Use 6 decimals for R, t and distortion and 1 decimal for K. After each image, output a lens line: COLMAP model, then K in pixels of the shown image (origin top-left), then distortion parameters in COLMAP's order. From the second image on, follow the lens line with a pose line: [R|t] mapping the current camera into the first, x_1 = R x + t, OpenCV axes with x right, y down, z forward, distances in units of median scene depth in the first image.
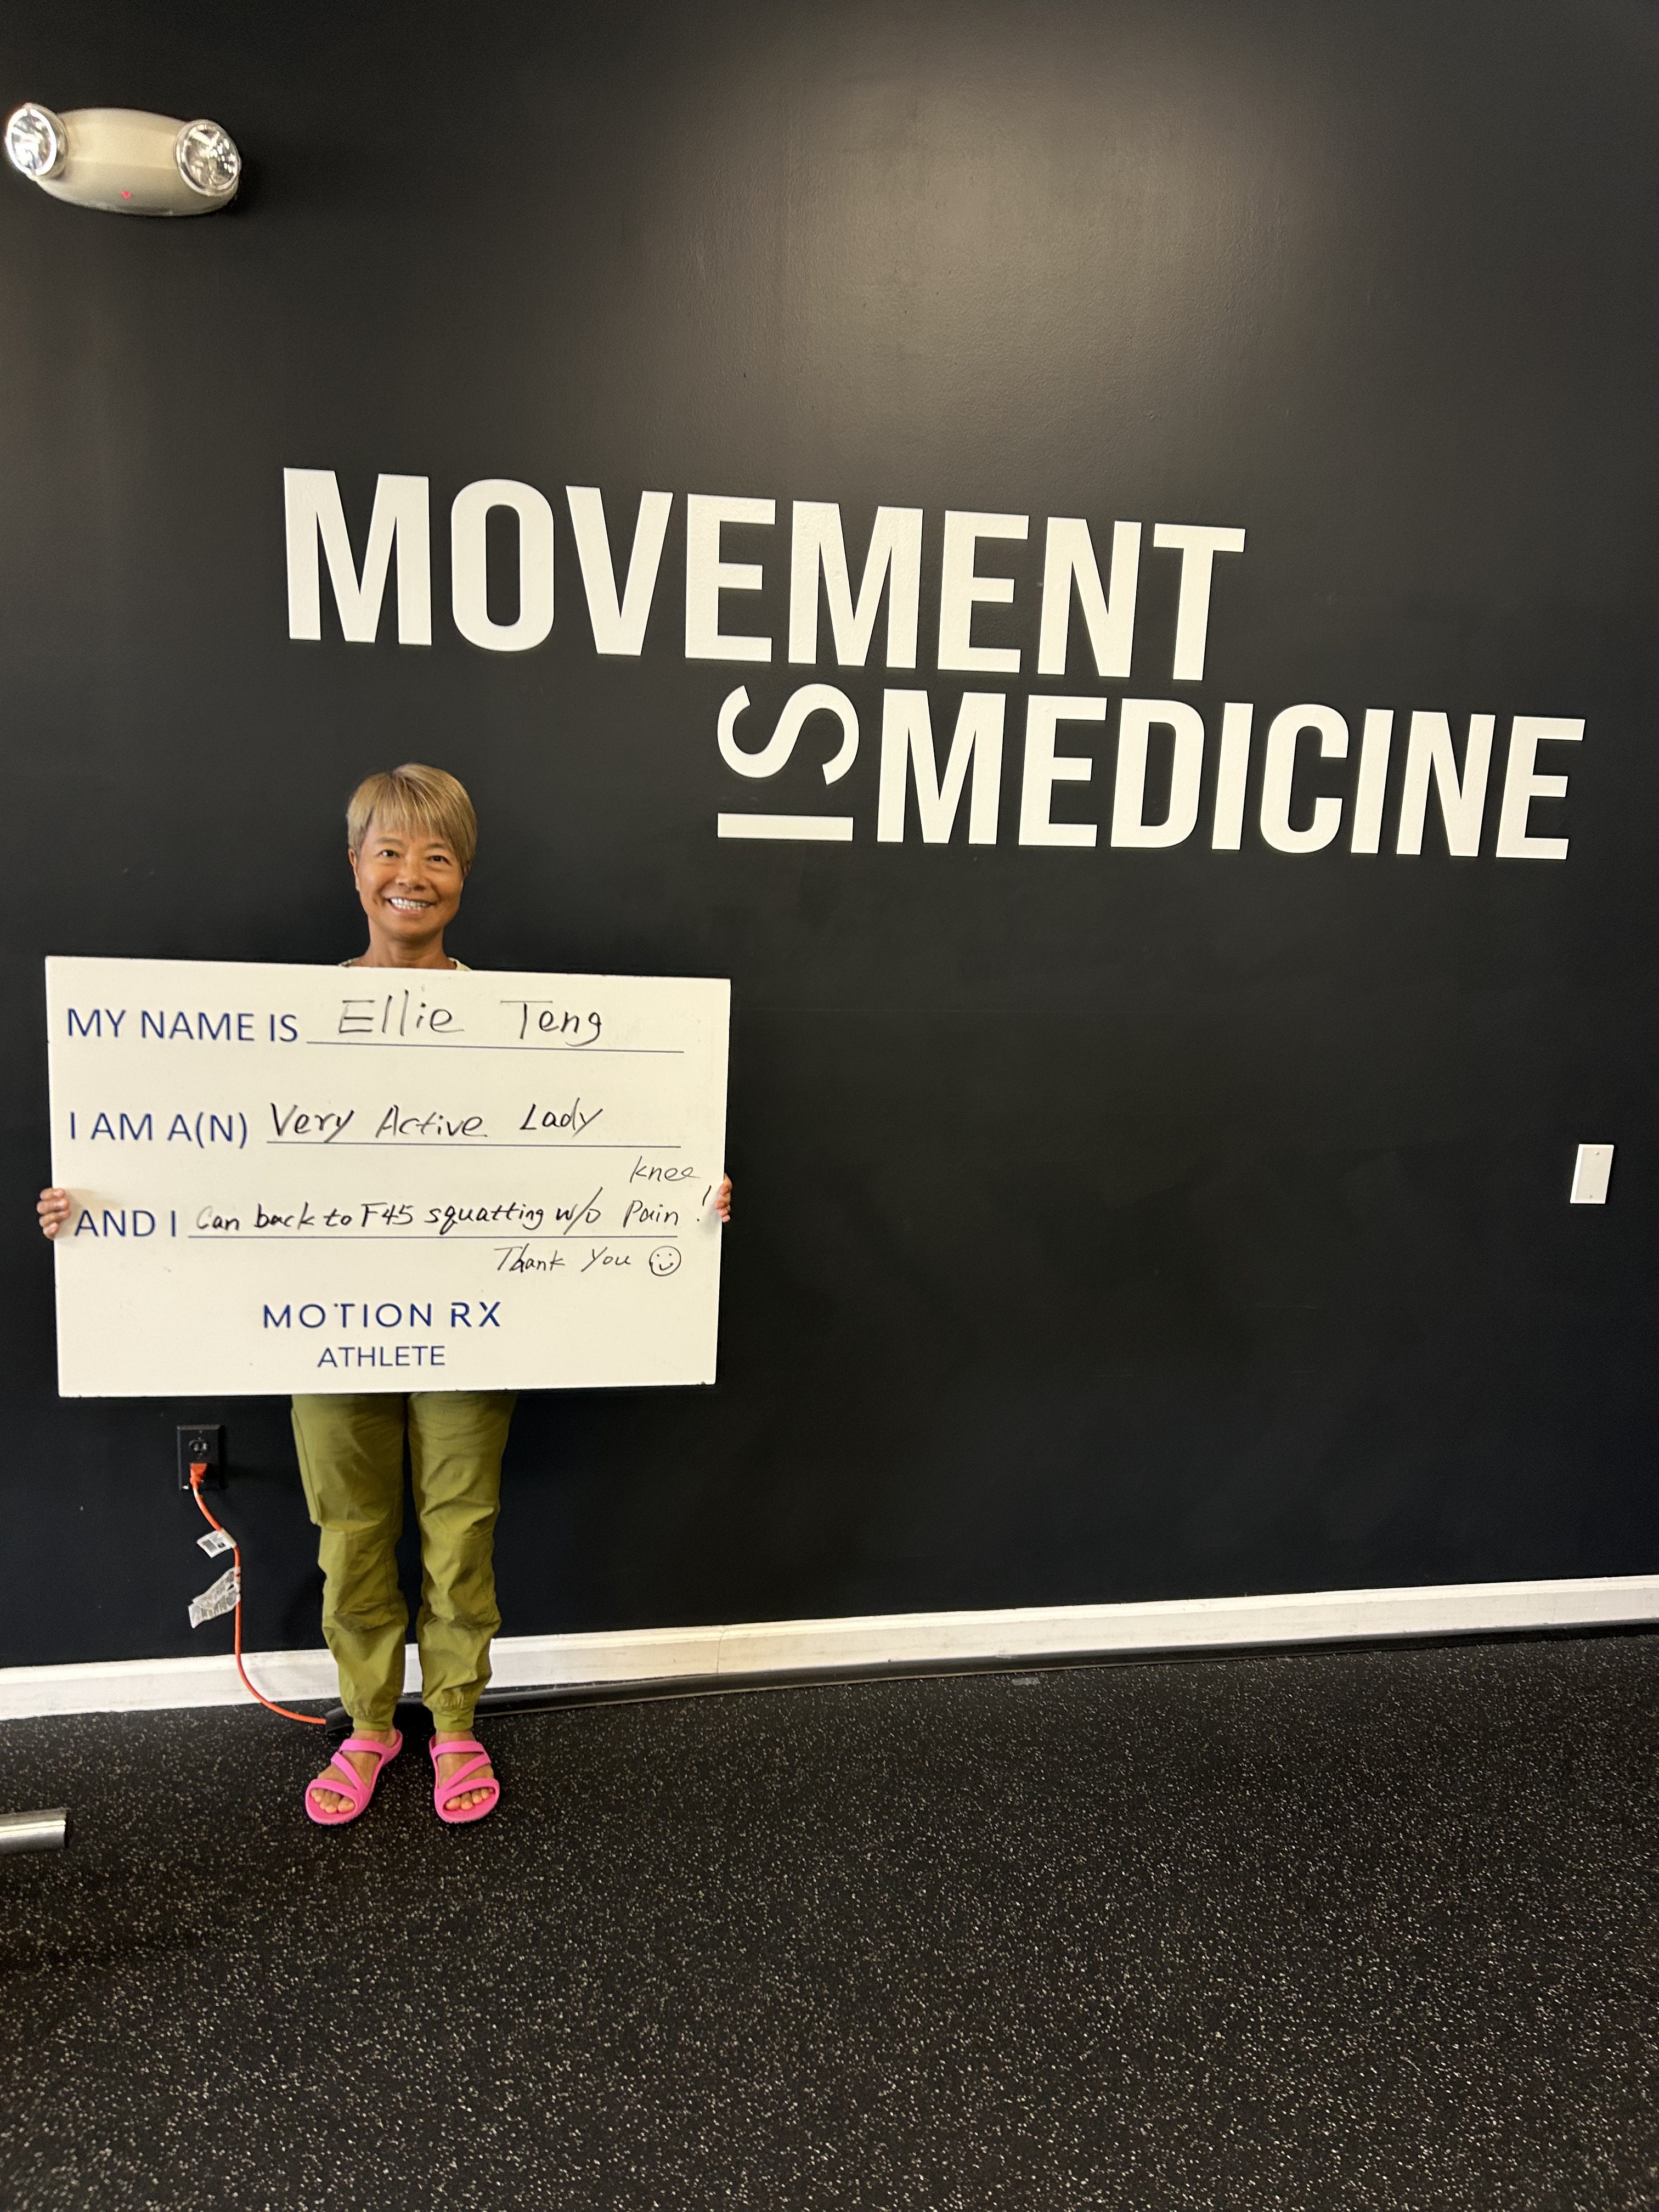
lens RADIAL K [[1674.0, 0, 815.5], [0, 1674.0, 1116.0], [0, 0, 1]] dist [-0.000392, 0.003398]
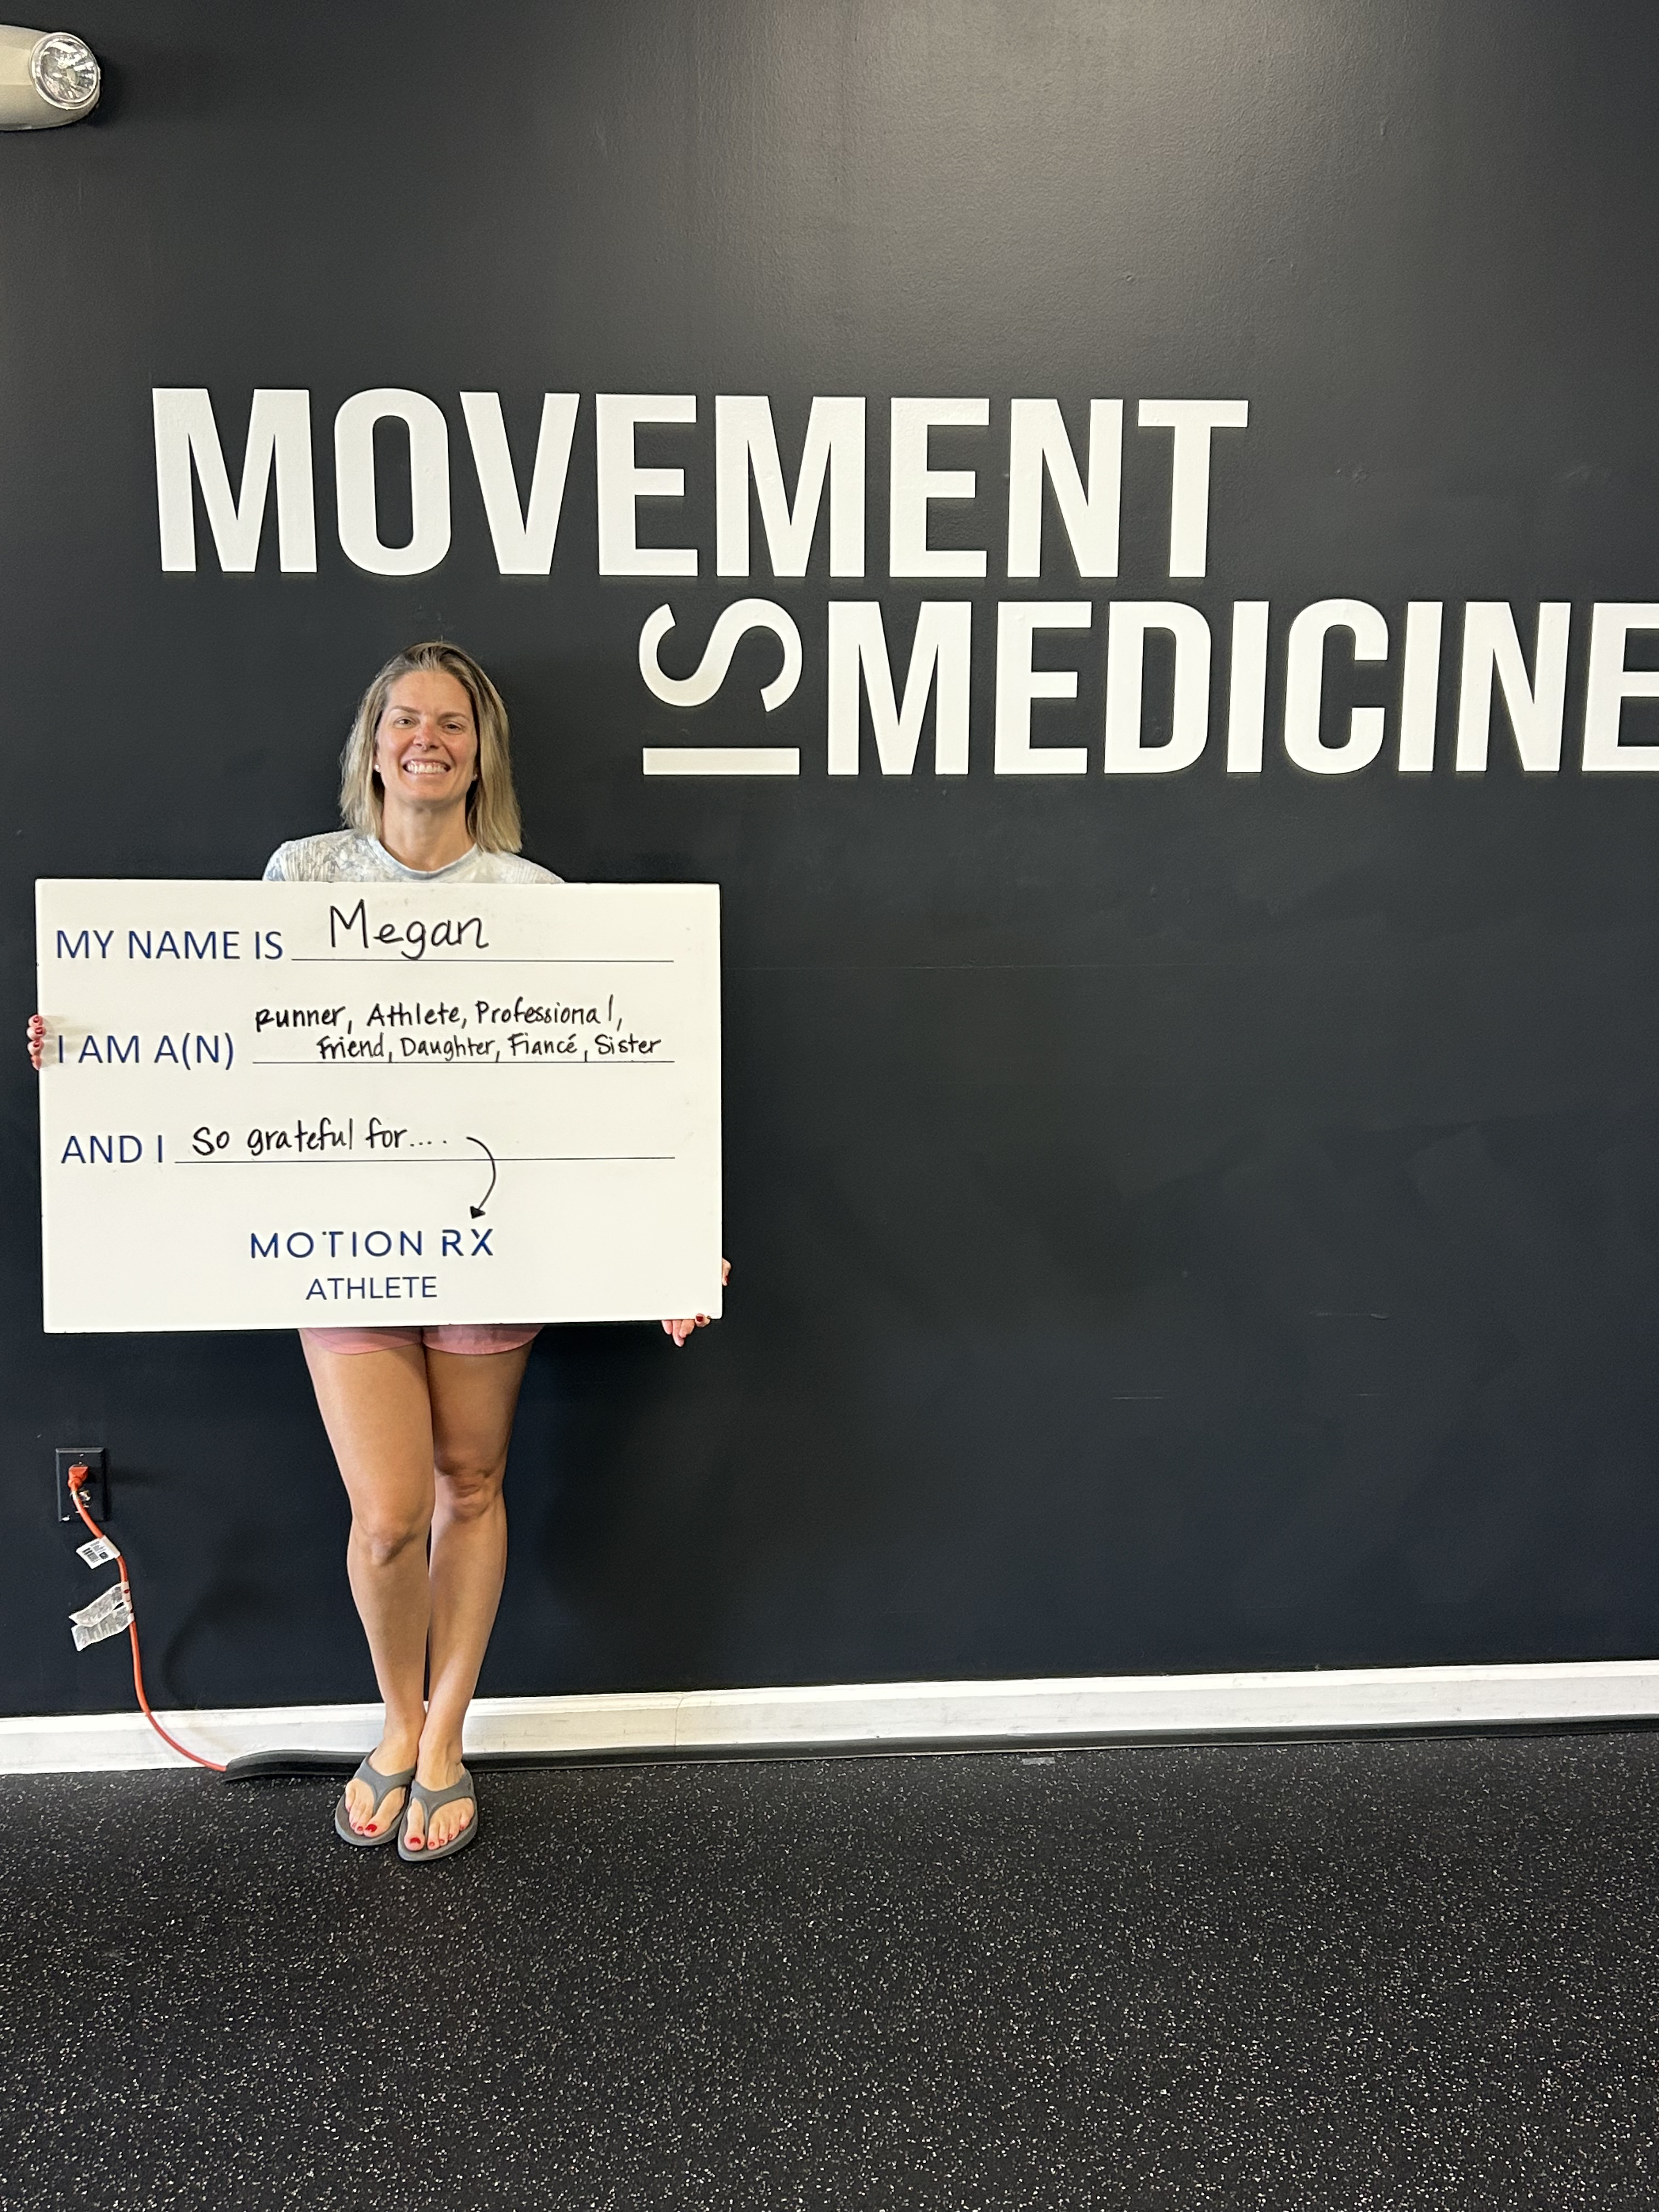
lens RADIAL K [[2403.2, 0, 824.2], [0, 2403.2, 1111.9], [0, 0, 1]] dist [0.018042, -0.054343]
pose [[0.995704, -0.016488, -0.091108, 0.153756], [0.014325, 0.999601, -0.024343, 0.044212], [0.091473, 0.022933, 0.995543, -0.256508]]
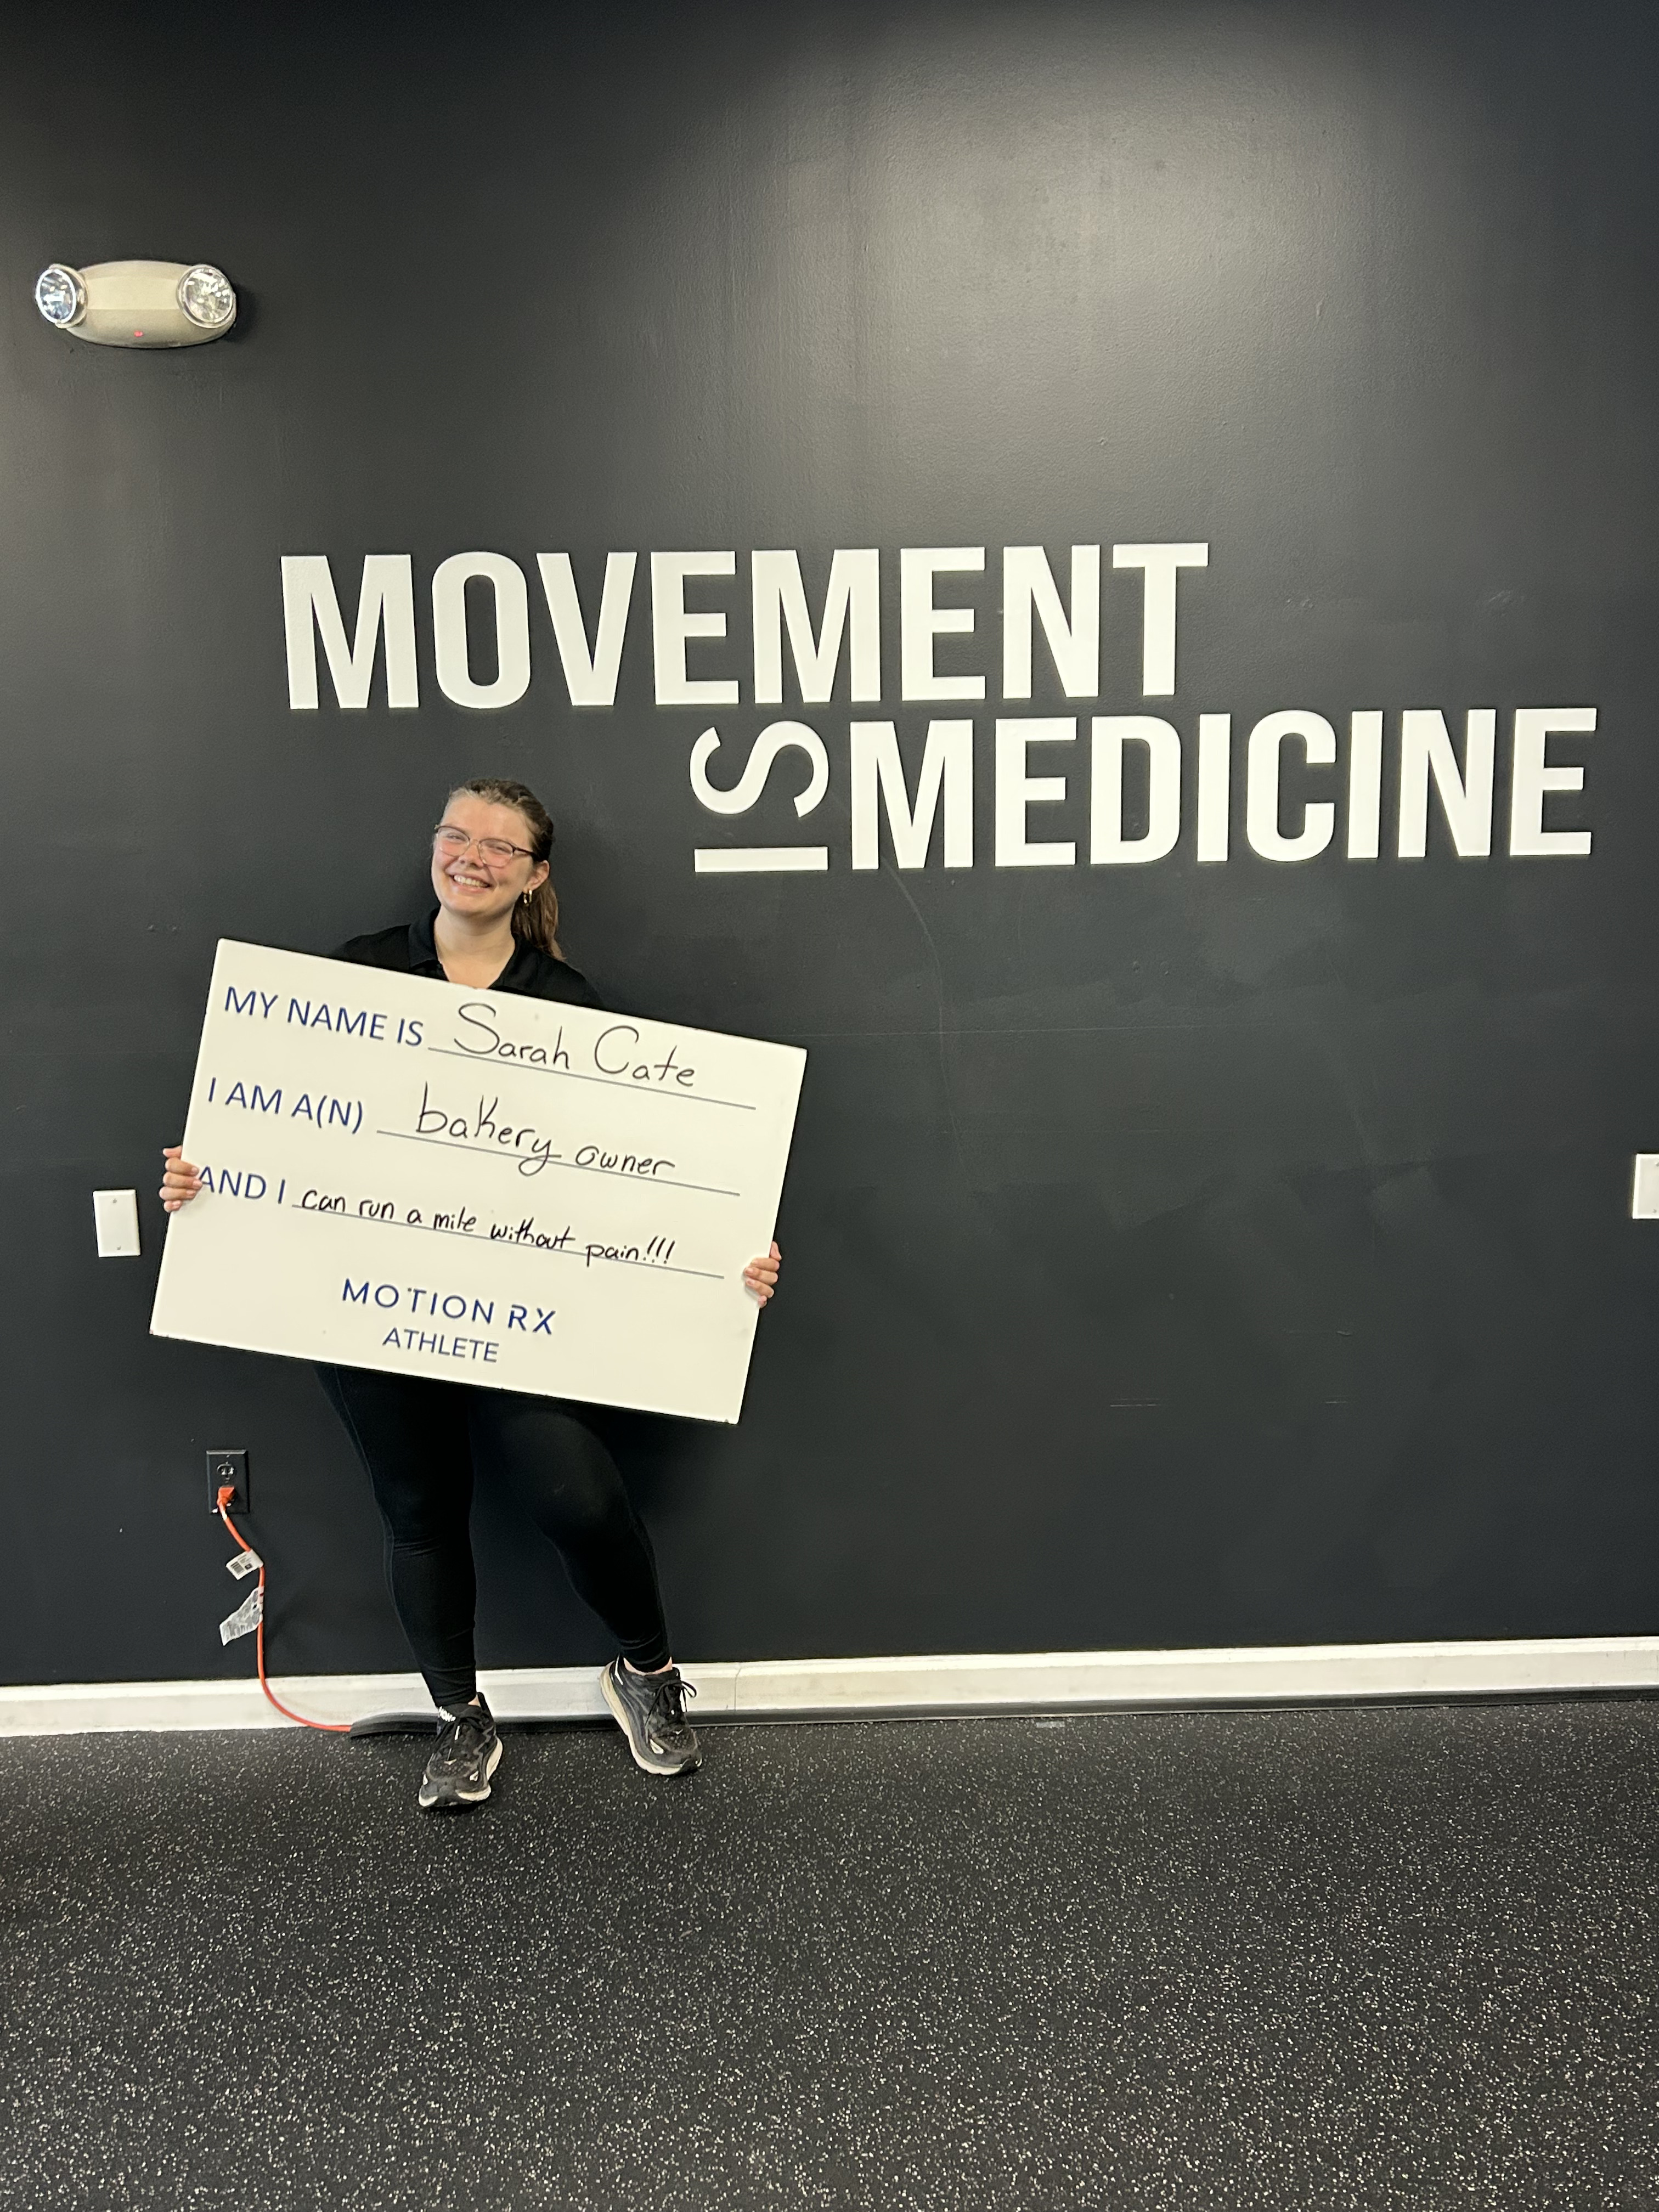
lens RADIAL K [[2052.6, 0, 807.1], [0, 2052.6, 1115.3], [0, 0, 1]] dist [0.002398, -0.005183]
pose [[0.988342, -0.032987, -0.148633, 0.200475], [0.023294, 0.997515, -0.066489, 0.071510], [0.150457, 0.062251, 0.986655, -0.242344]]
